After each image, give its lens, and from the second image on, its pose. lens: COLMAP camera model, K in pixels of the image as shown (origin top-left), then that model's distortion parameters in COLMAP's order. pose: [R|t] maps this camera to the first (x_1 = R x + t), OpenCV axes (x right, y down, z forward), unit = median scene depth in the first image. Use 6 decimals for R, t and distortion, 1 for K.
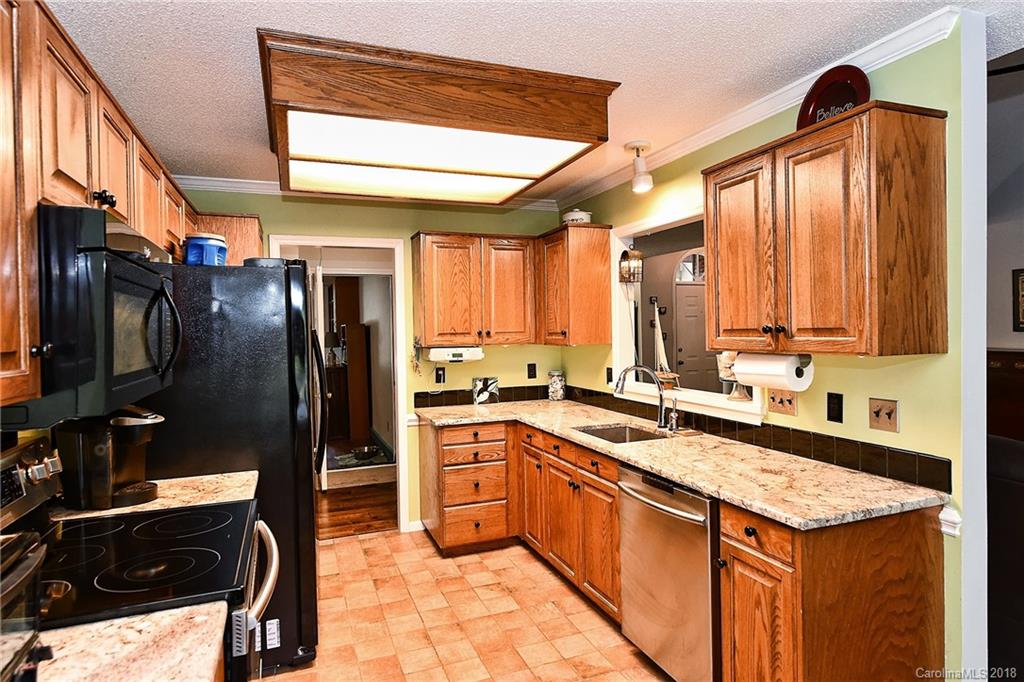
lens RADIAL K [[585.7, 0, 513.6], [0, 585.7, 335.6], [0, 0, 1]] dist [0.003486, 0.000814]
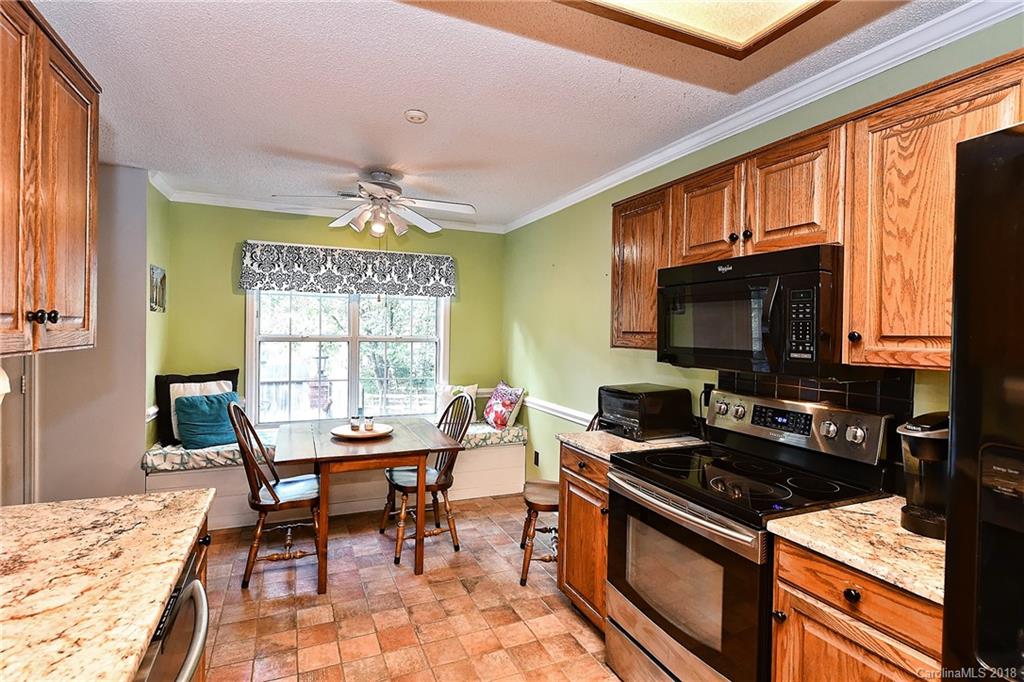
lens RADIAL K [[501.6, 0, 515.1], [0, 501.6, 336.8], [0, 0, 1]] dist [-0.001819, -0.000596]
pose [[-0.999193, 0.000688, -0.040151, -0.028669], [-0.000314, 0.999689, 0.024946, -0.002661], [0.040156, 0.024939, -0.998882, 1.031894]]
